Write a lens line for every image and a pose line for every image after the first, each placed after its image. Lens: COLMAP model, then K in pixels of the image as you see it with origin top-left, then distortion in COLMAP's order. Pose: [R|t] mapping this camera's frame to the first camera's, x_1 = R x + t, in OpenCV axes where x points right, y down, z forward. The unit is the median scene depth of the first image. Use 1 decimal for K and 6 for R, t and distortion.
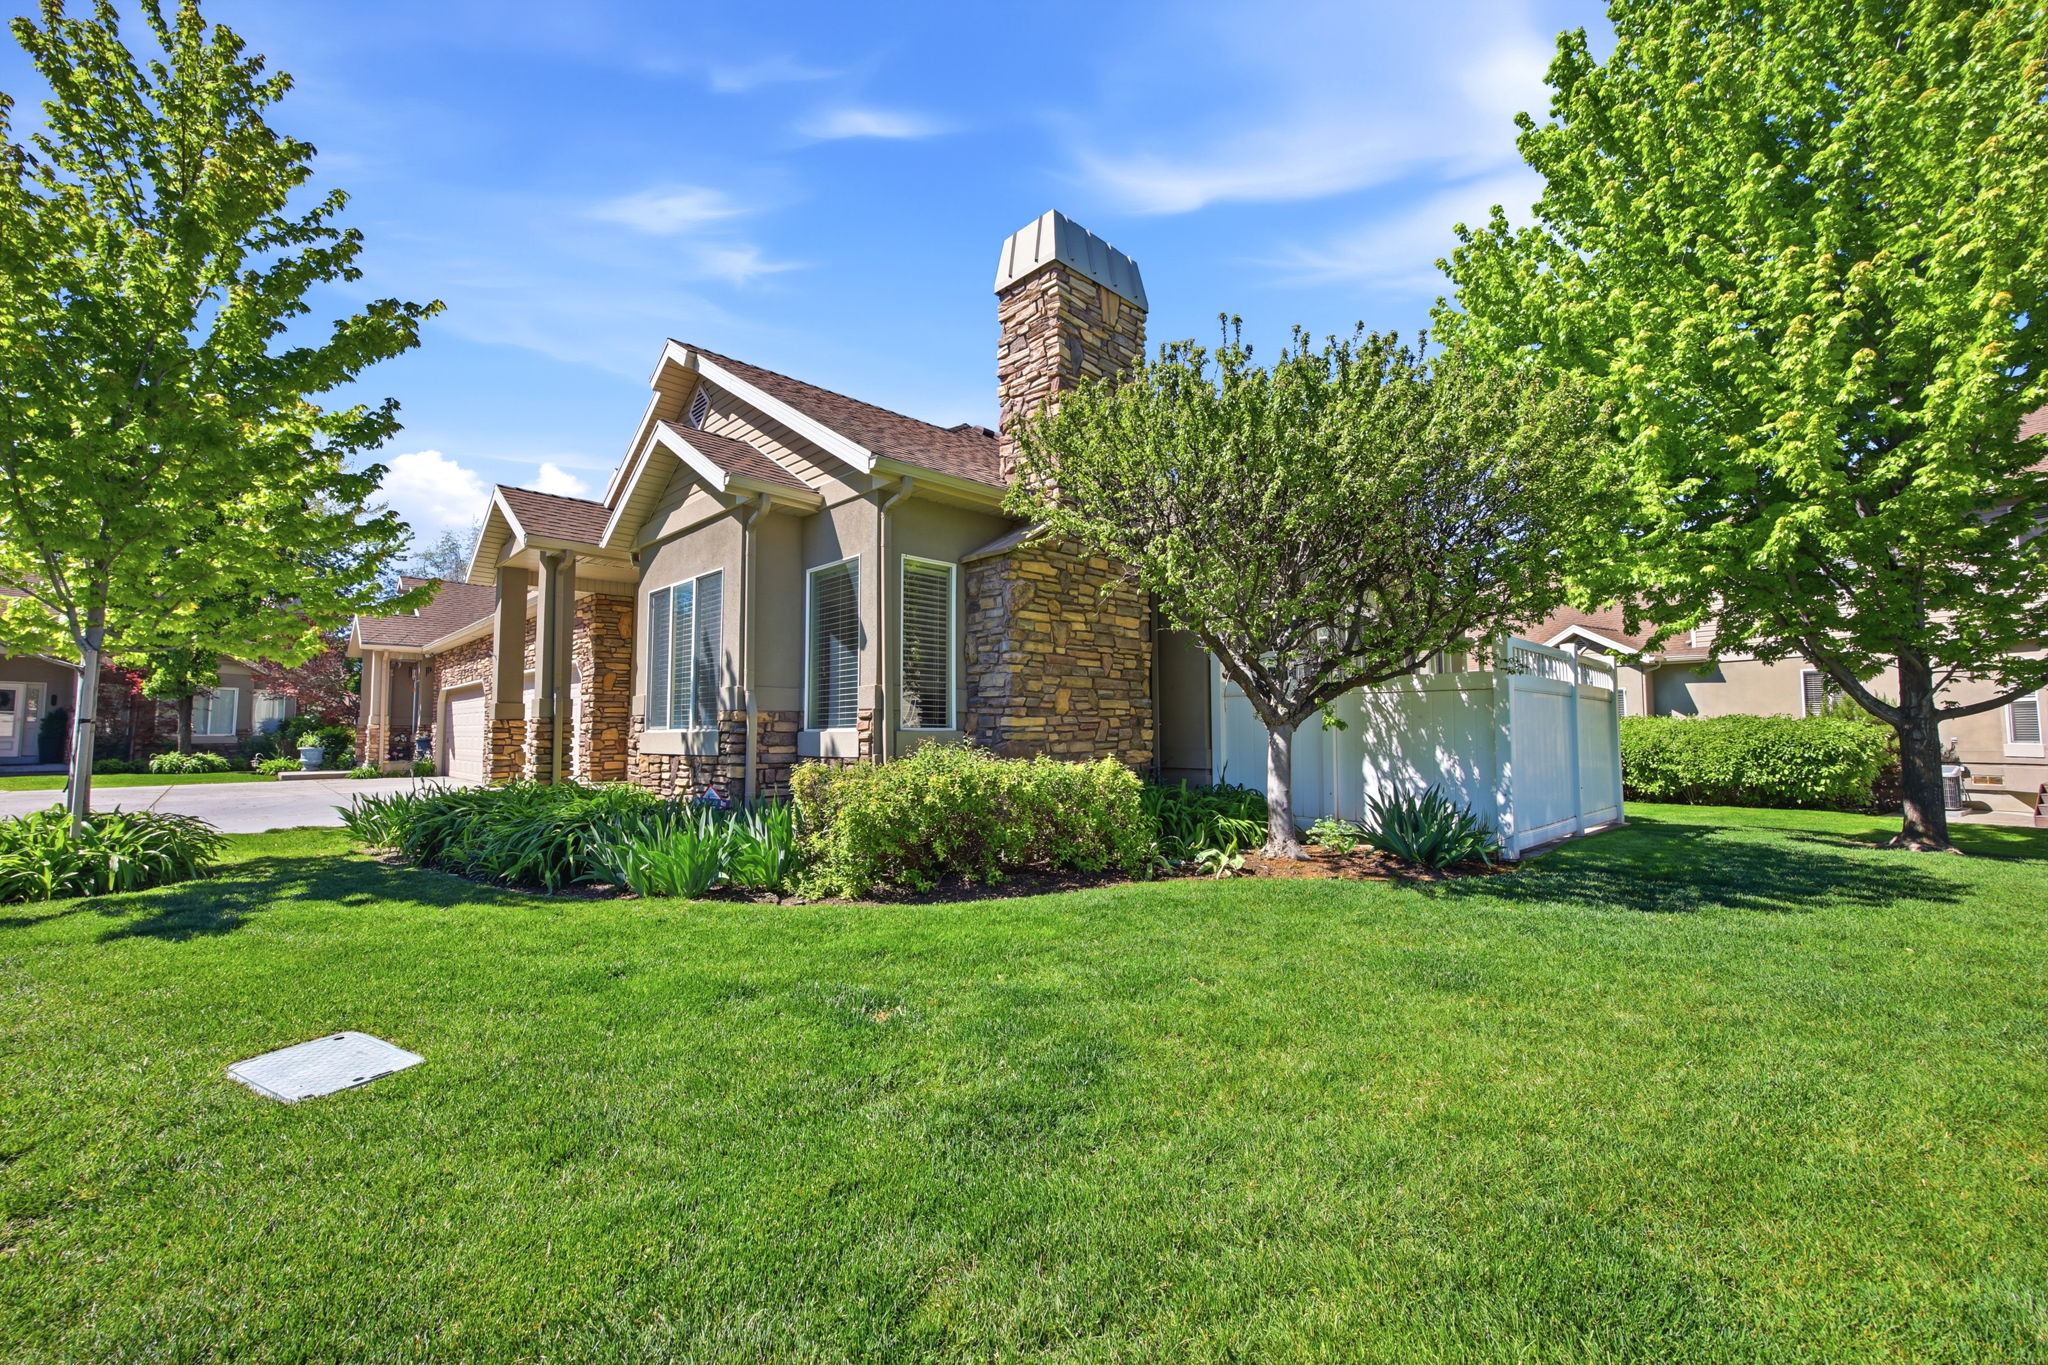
lens RADIAL K [[822.9, 0, 1021.9], [0, 822.9, 686.4], [0, 0, 1]] dist [-0.000531, -0.000137]
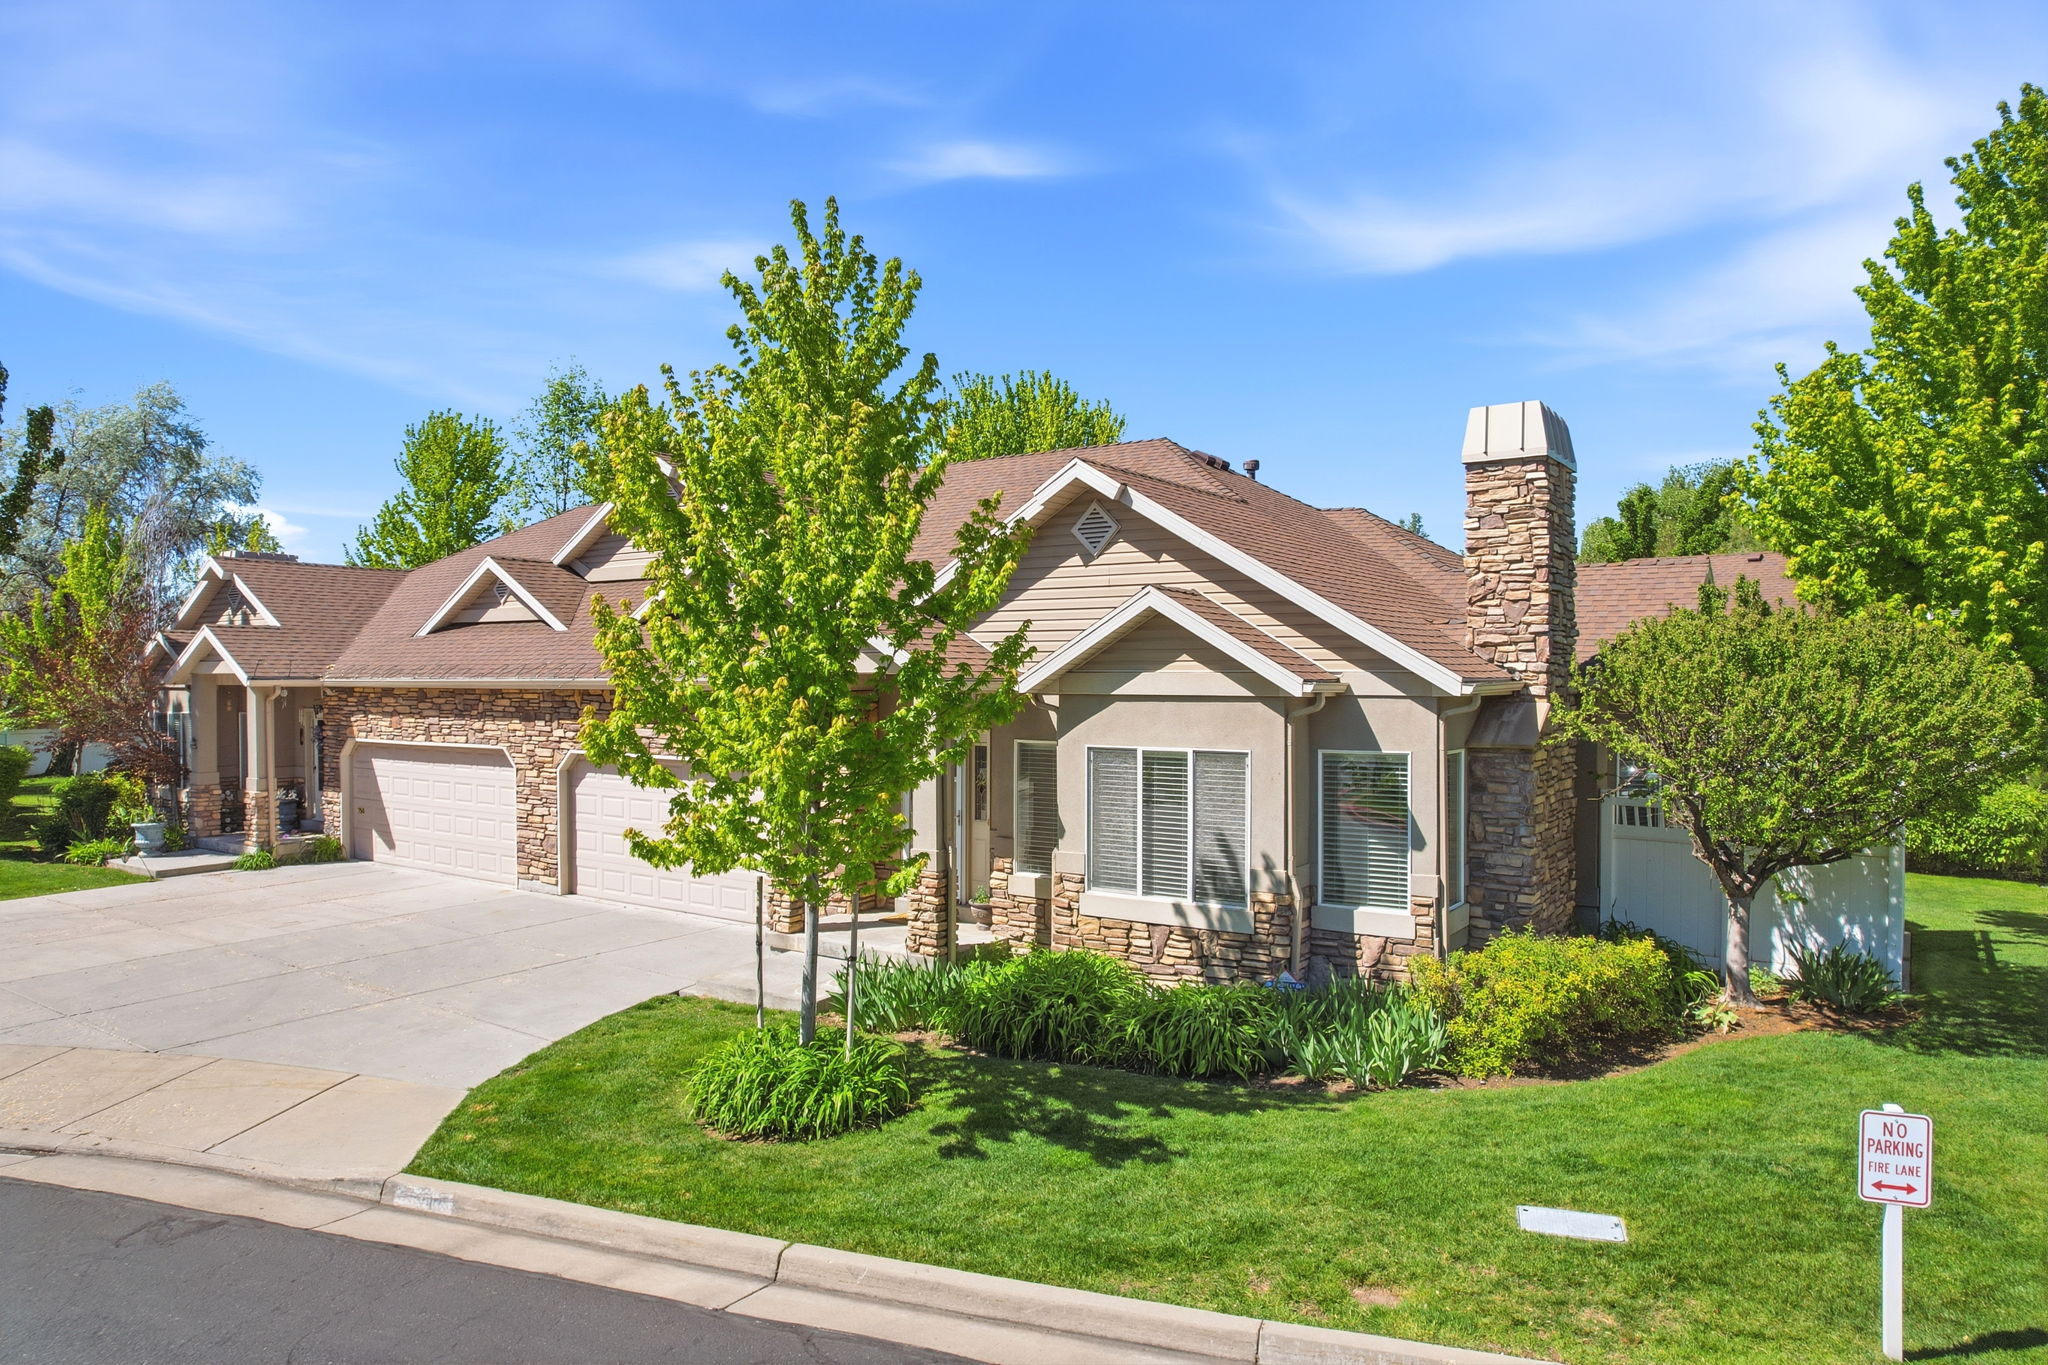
lens RADIAL K [[1308.0, 0, 1024.6], [0, 1308.0, 728.4], [0, 0, 1]] dist [-0.089154, 0.056802]
pose [[0.982835, -0.006911, 0.184359, -0.902139], [-0.010258, 0.995705, 0.092014, -0.307244], [-0.184203, -0.092326, 0.978542, -0.512576]]
